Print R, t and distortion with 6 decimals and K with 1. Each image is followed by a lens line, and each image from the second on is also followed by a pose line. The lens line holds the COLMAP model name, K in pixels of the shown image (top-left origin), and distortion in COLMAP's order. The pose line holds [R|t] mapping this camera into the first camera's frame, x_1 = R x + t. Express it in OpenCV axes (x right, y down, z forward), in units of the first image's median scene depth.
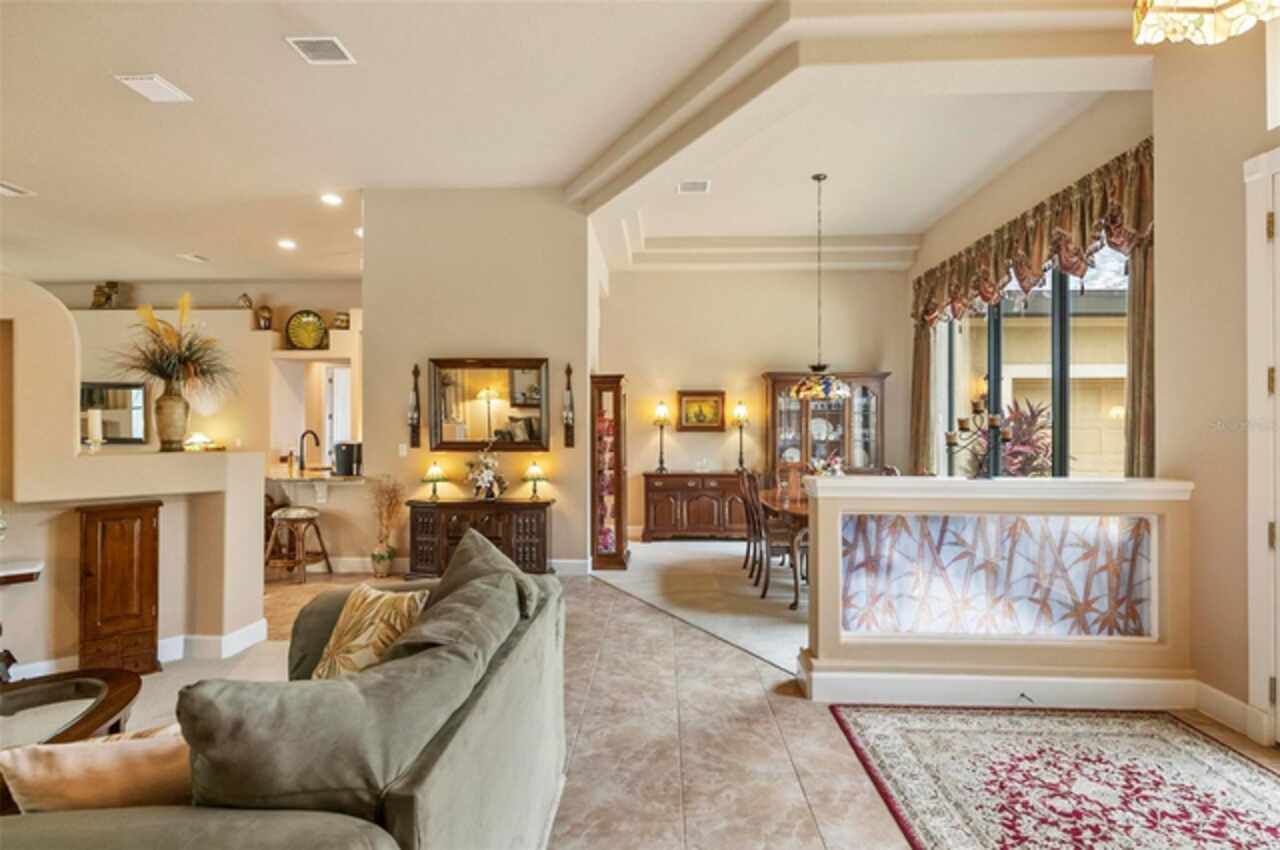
lens RADIAL K [[597.1, 0, 640.0], [0, 597.1, 425.0], [0, 0, 1]] dist [-0.000244, 0.000092]
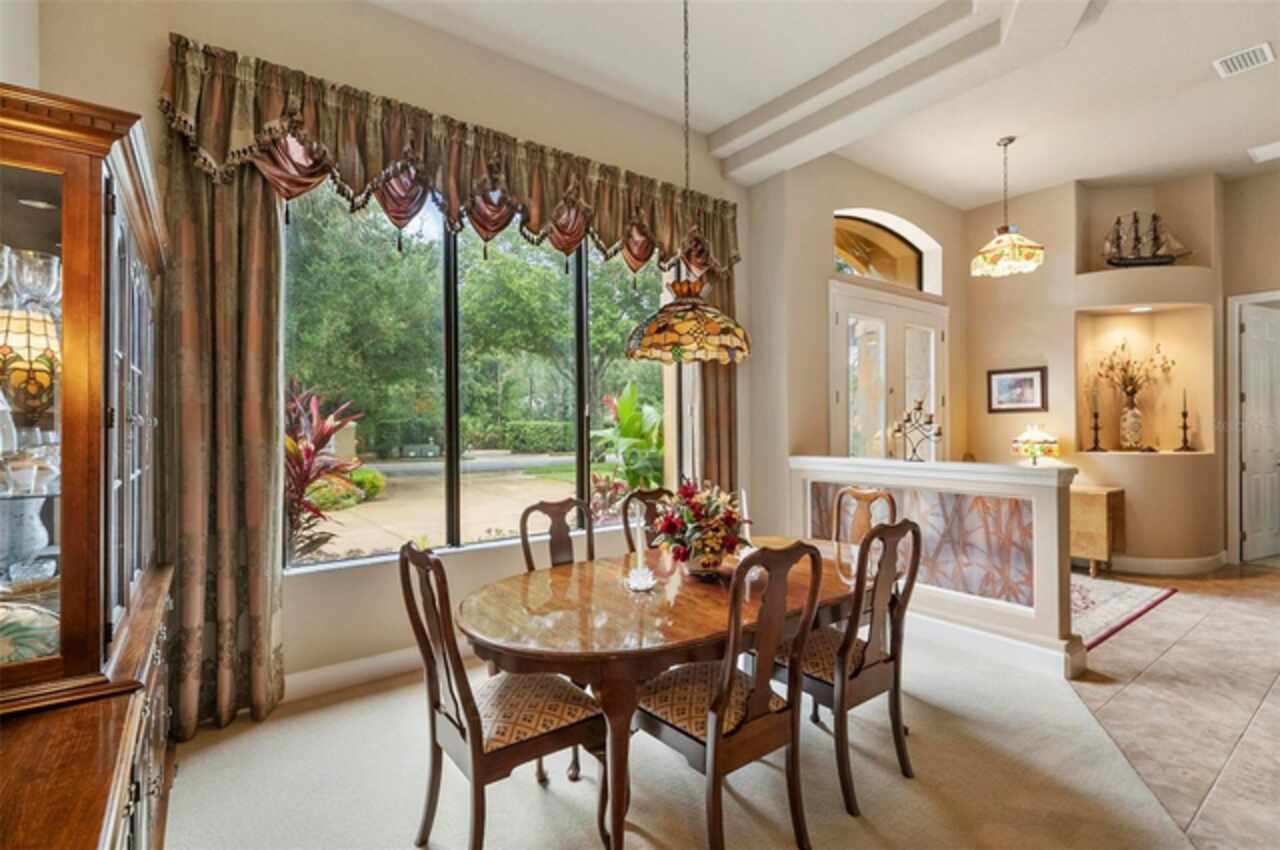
lens RADIAL K [[594.4, 0, 644.6], [0, 594.4, 421.3], [0, 0, 1]] dist [0.000891, 0.000000]
pose [[-0.634364, -0.001504, 0.773033, -0.027712], [0.002421, 0.999989, 0.003933, -0.001260], [-0.773031, 0.004366, -0.634354, 1.287341]]
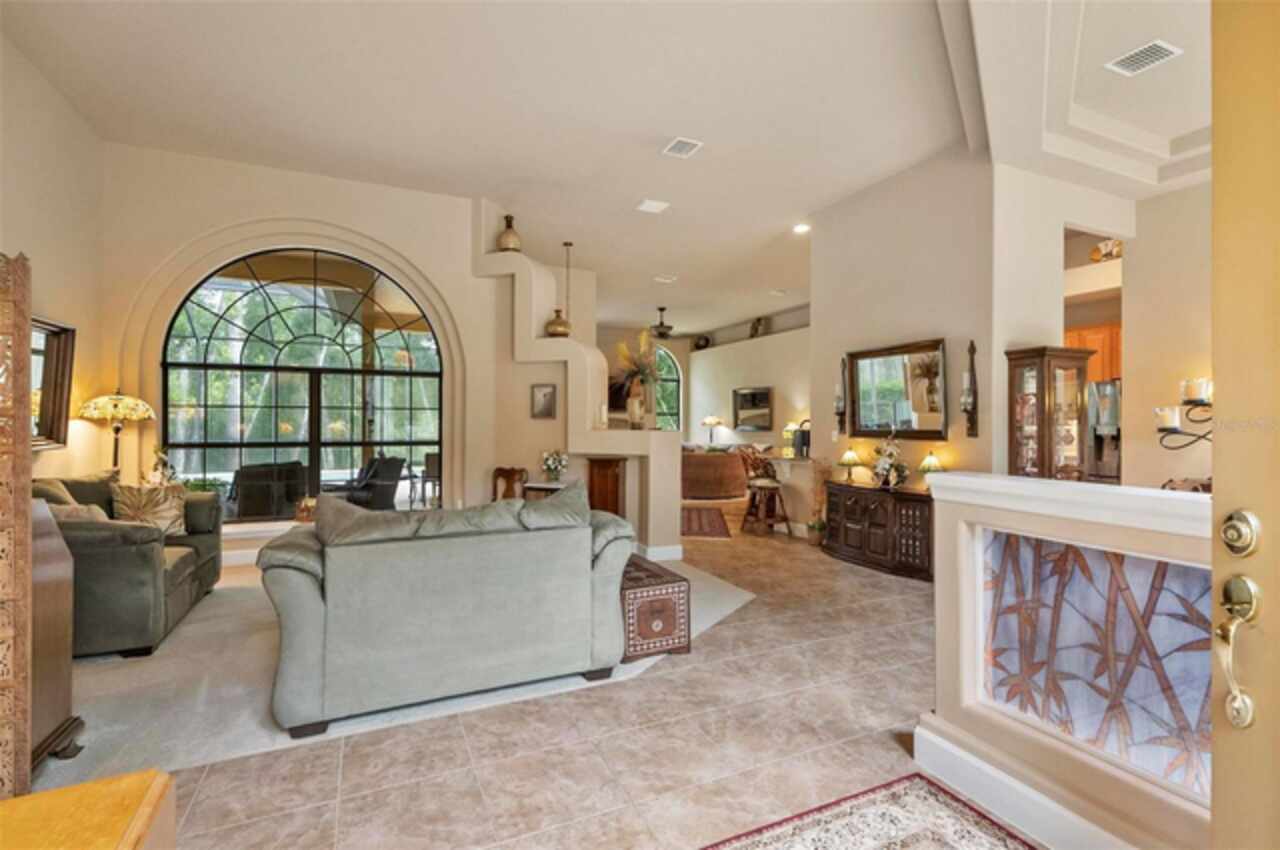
lens RADIAL K [[589.5, 0, 642.3], [0, 589.5, 420.8], [0, 0, 1]] dist [-0.000757, -0.000125]
pose [[0.446986, 0.000077, -0.894541, 0.446725], [0.000969, 0.999999, 0.000571, 0.013055], [0.894540, -0.001122, 0.446986, 0.192257]]
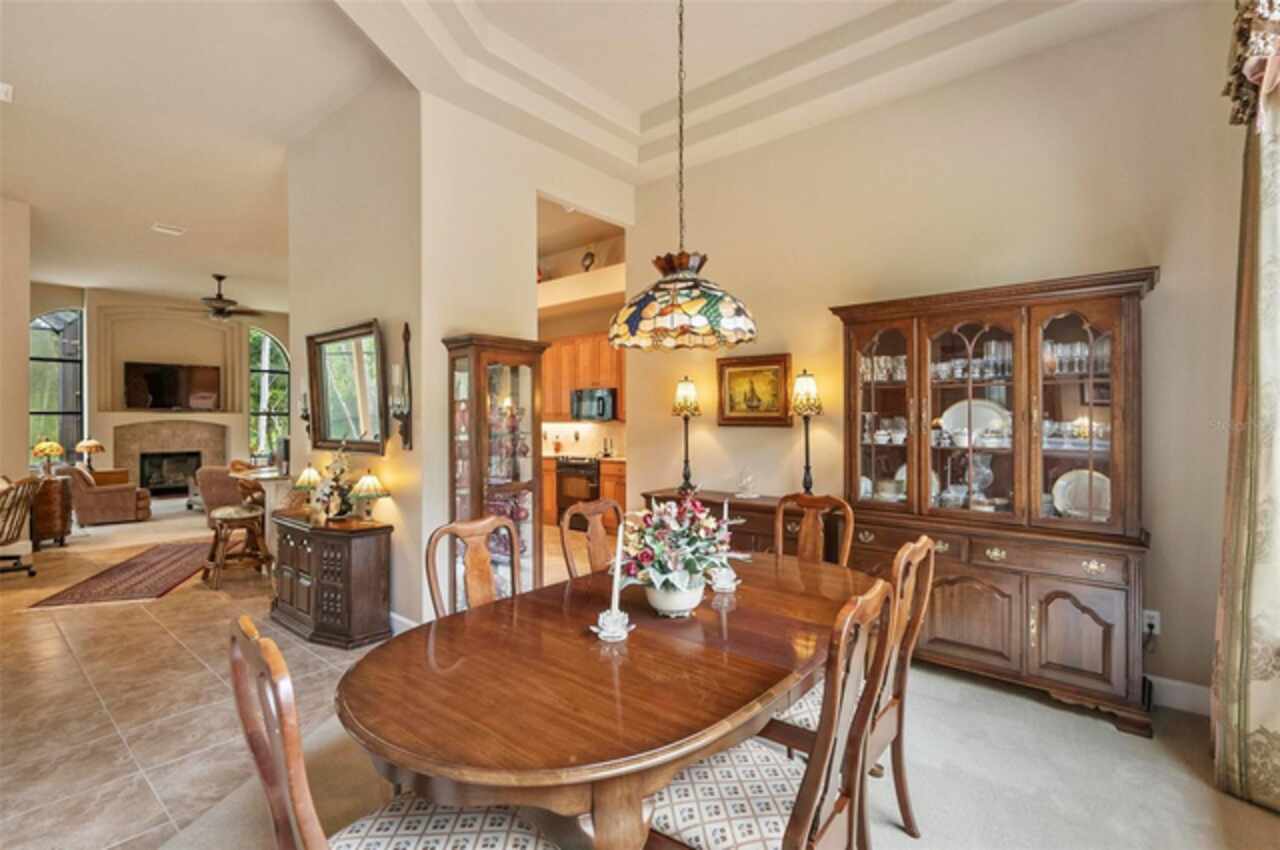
lens RADIAL K [[594.4, 0, 644.6], [0, 594.4, 421.3], [0, 0, 1]] dist [0.000891, 0.000000]
pose [[0.788186, -0.000505, -0.615437, 0.506731], [0.004489, 0.999978, 0.004928, 0.003431], [0.615420, -0.006647, 0.788171, 0.660493]]
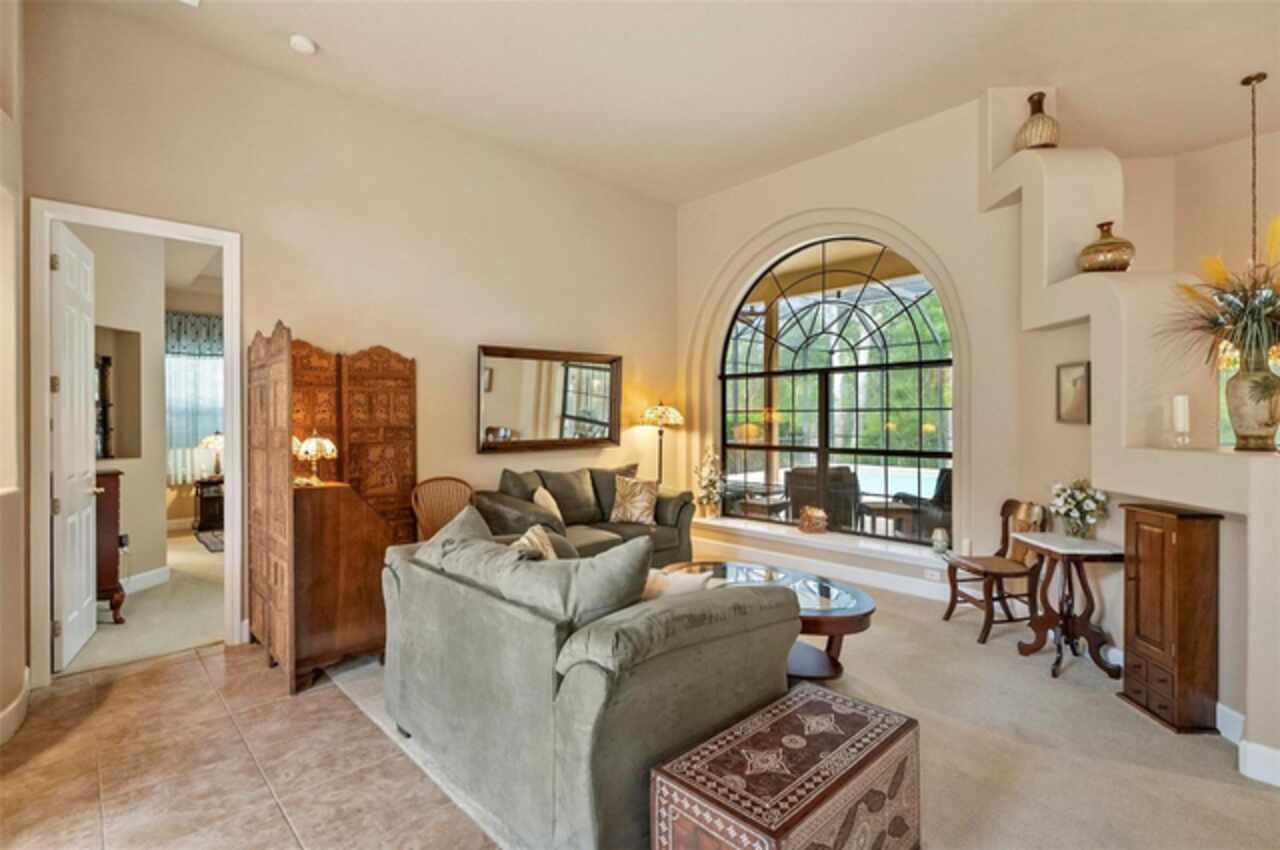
lens RADIAL K [[594.4, 0, 644.6], [0, 594.4, 421.3], [0, 0, 1]] dist [0.000891, 0.000000]
pose [[-0.690480, 0.004962, -0.723335, 0.137021], [0.006999, 0.999975, 0.000179, 0.004153], [0.723318, -0.004939, -0.690498, 0.641921]]
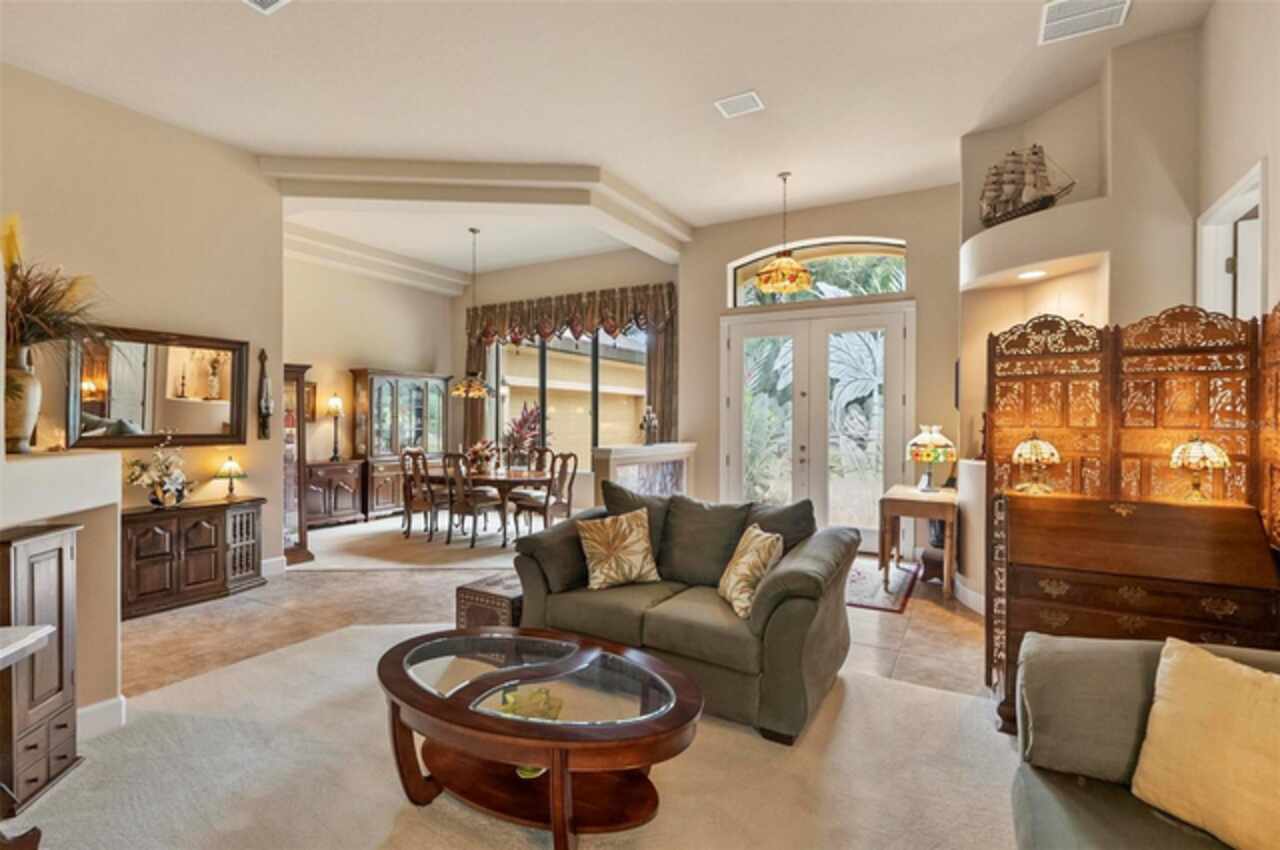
lens RADIAL K [[597.1, 0, 640.0], [0, 597.1, 425.0], [0, 0, 1]] dist [-0.000244, 0.000092]
pose [[0.466953, -0.004822, 0.884269, -0.685103], [-0.010636, 0.999882, 0.011069, -0.001516], [-0.884218, -0.014574, 0.466847, 0.049110]]
